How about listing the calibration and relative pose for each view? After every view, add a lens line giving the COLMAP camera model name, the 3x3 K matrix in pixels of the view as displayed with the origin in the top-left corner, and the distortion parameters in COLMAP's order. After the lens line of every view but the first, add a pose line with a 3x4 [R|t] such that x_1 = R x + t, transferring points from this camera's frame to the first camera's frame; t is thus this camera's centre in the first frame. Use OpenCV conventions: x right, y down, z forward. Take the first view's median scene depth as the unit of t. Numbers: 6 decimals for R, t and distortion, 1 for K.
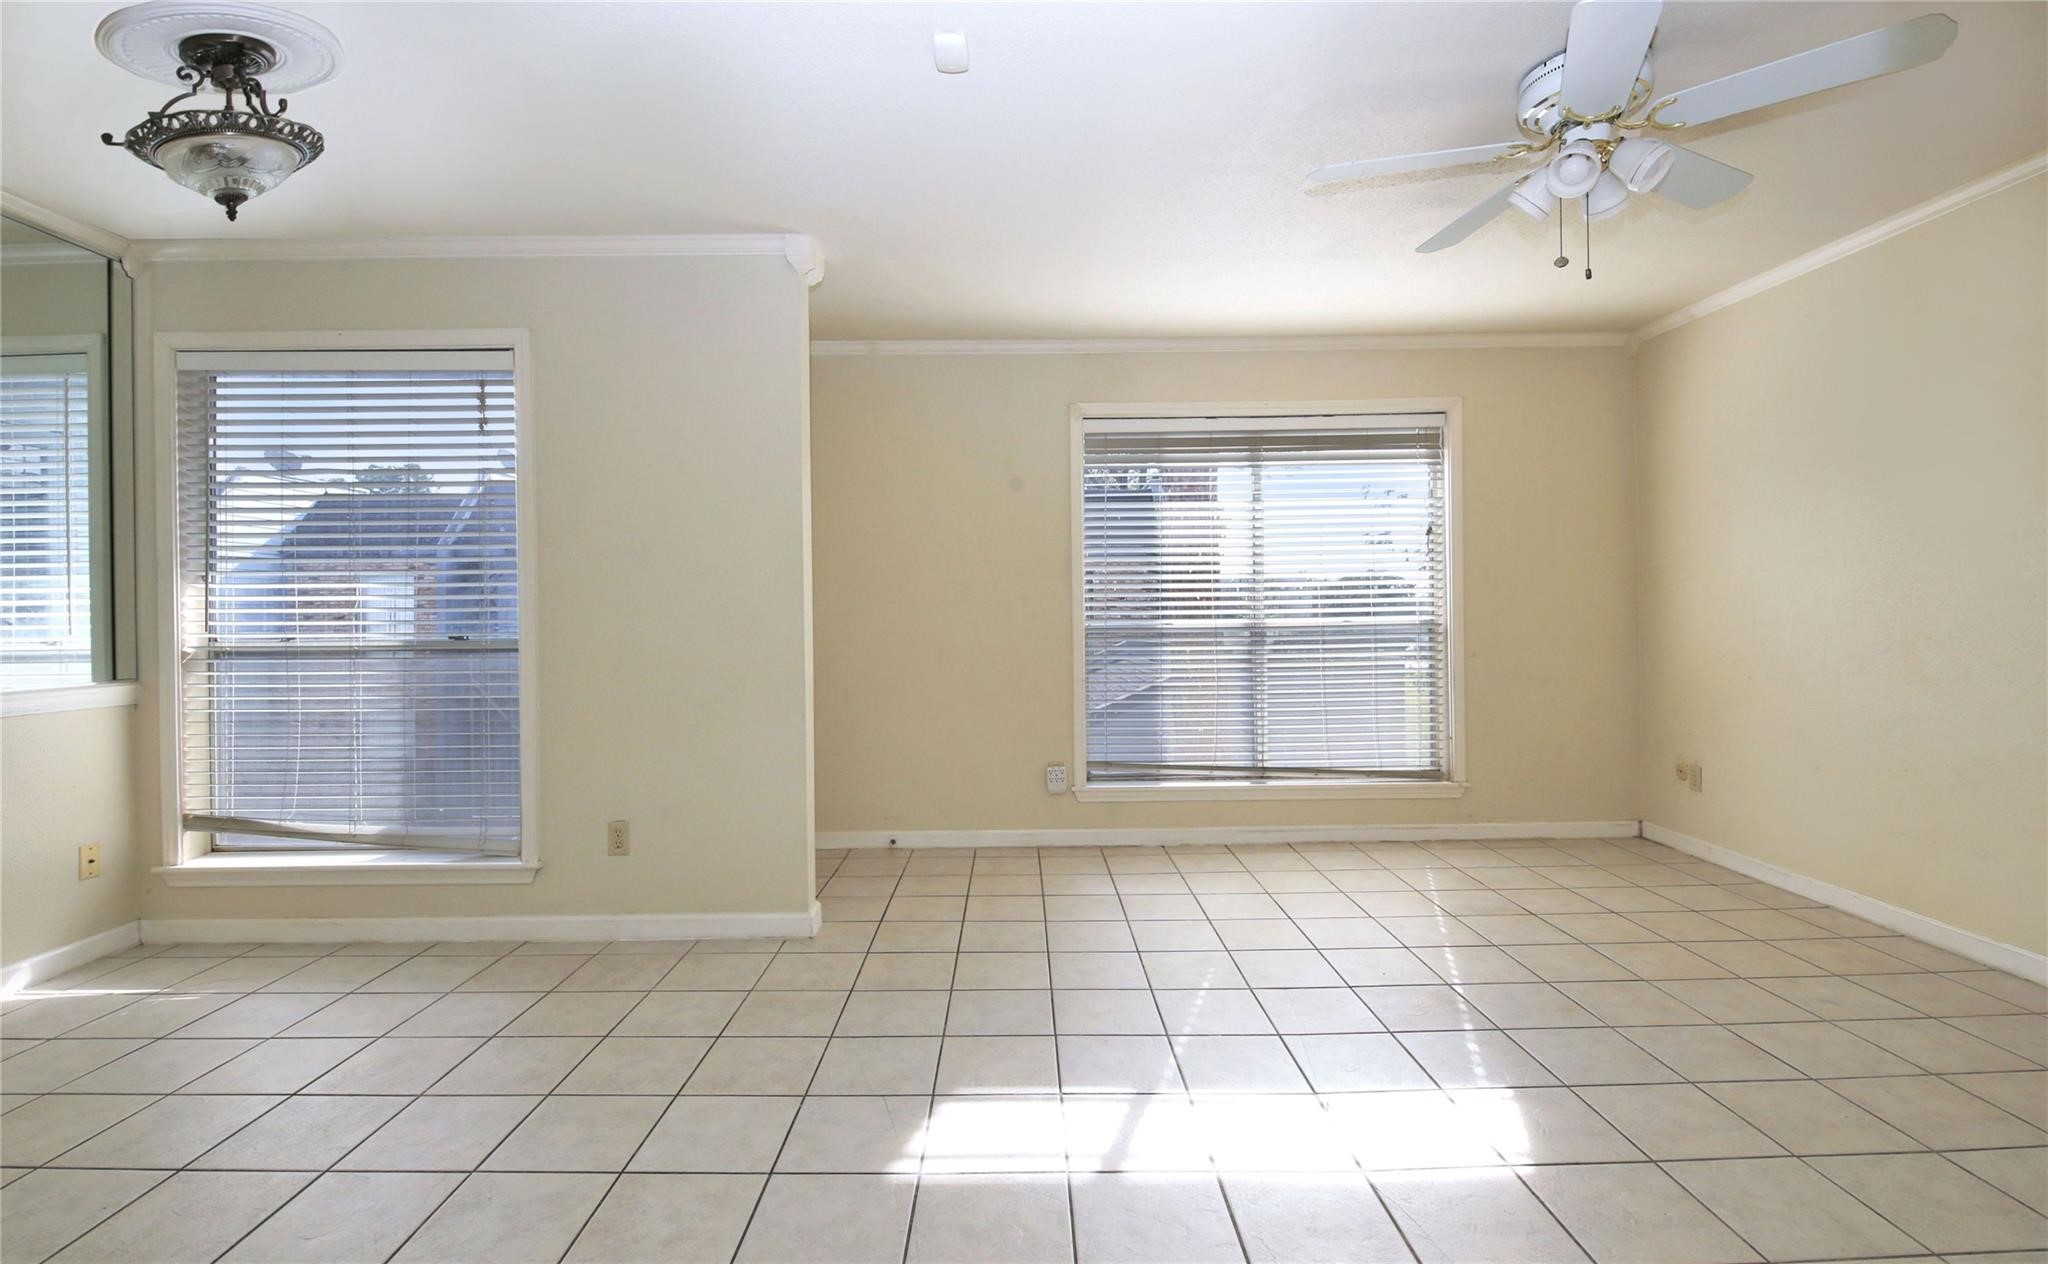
lens RADIAL K [[895.5, 0, 1070.3], [0, 895.5, 622.2], [0, 0, 1]] dist [0.000291, -0.000682]
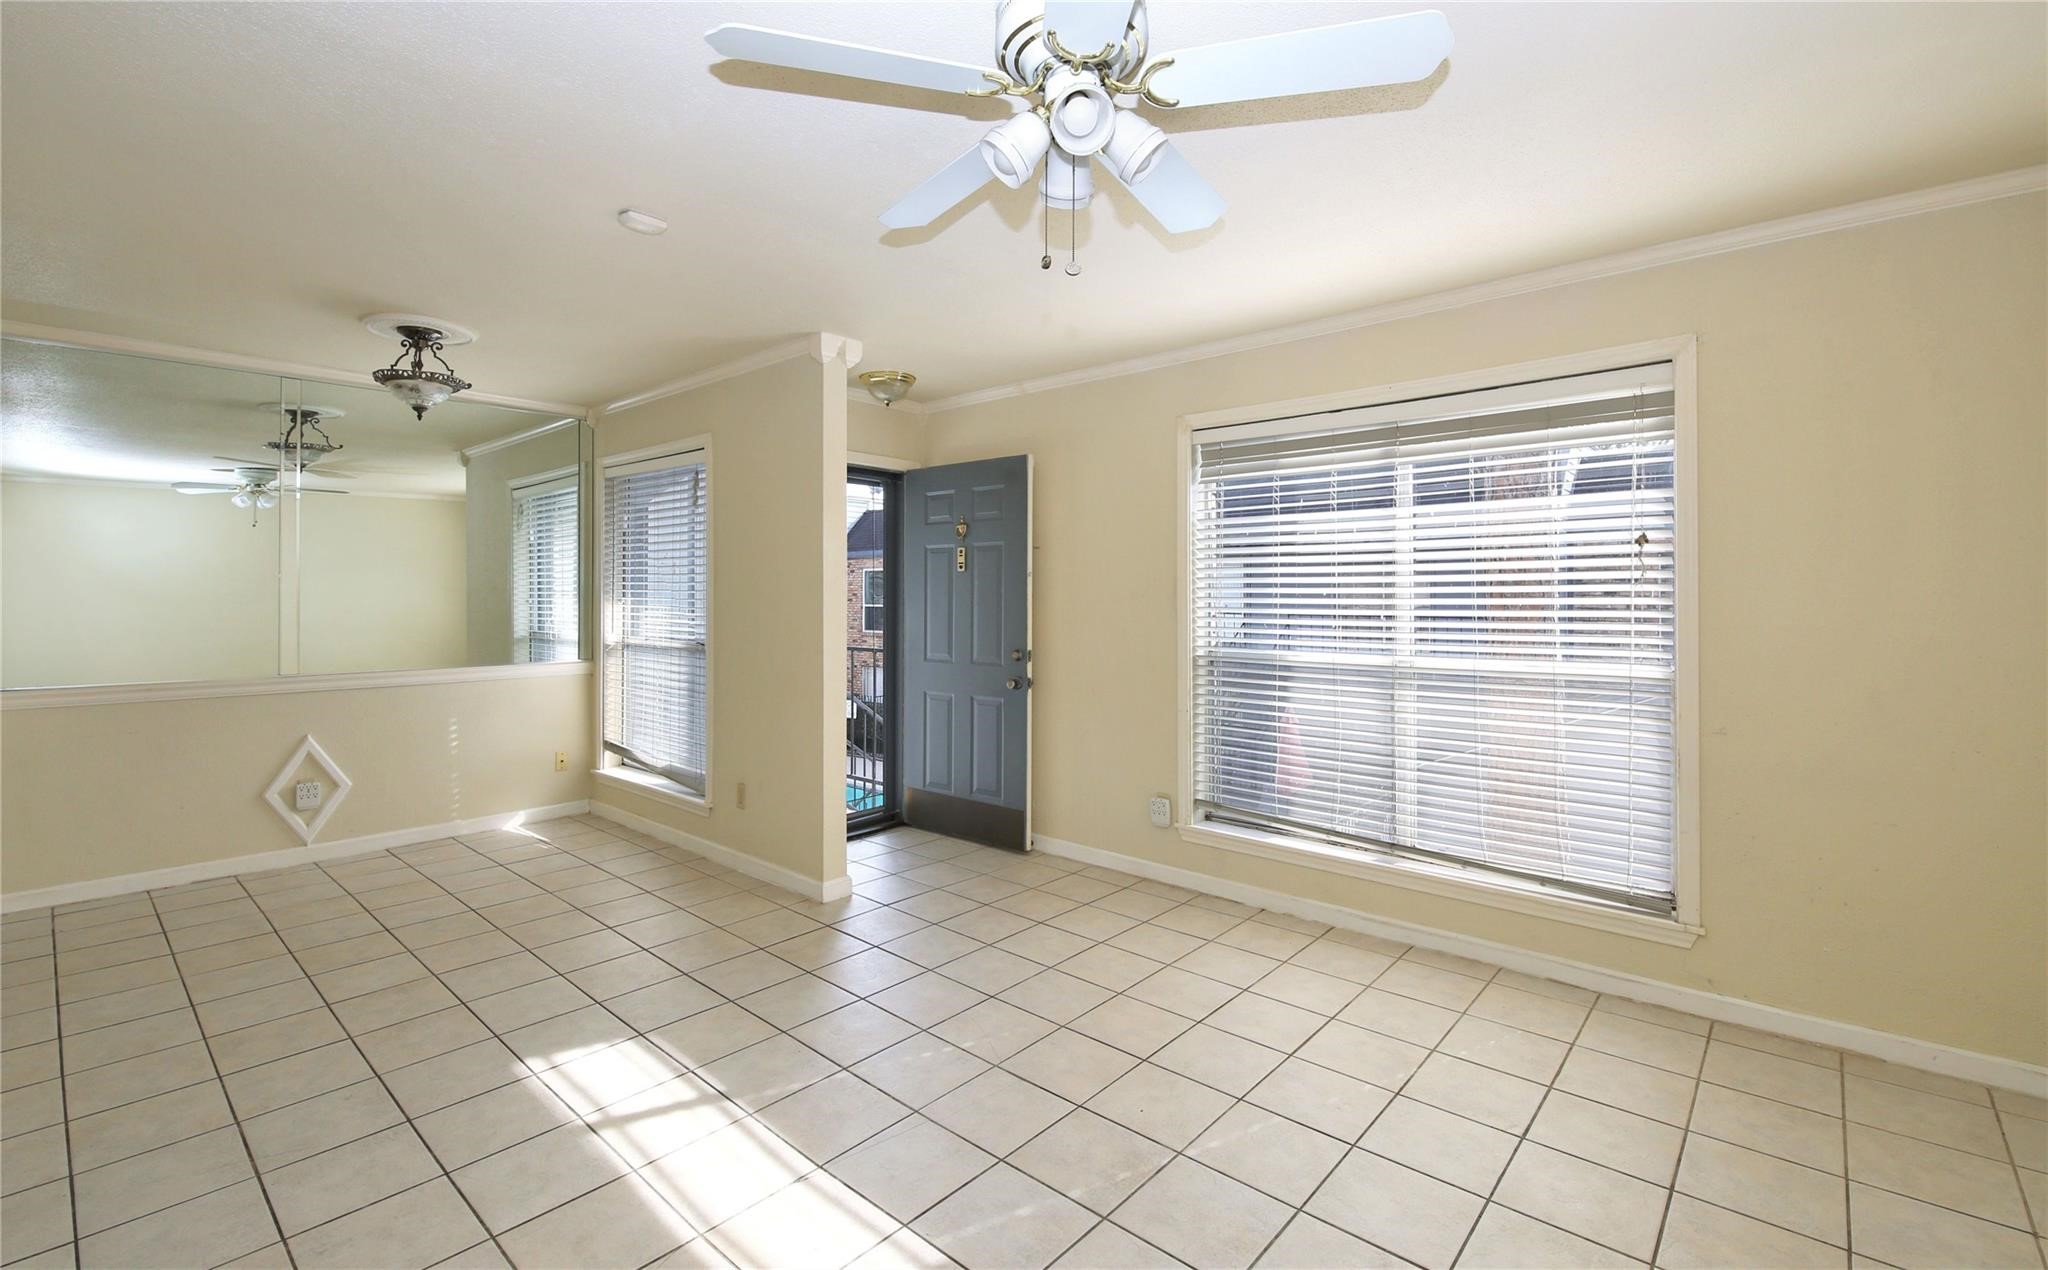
lens RADIAL K [[895.5, 0, 1031.3], [0, 895.5, 595.2], [0, 0, 1]] dist [0.000291, -0.000682]
pose [[0.746637, 0.010417, -0.665150, 0.713750], [-0.024494, 0.999630, -0.011840, -0.056941], [0.664780, 0.025133, 0.746616, 0.268130]]
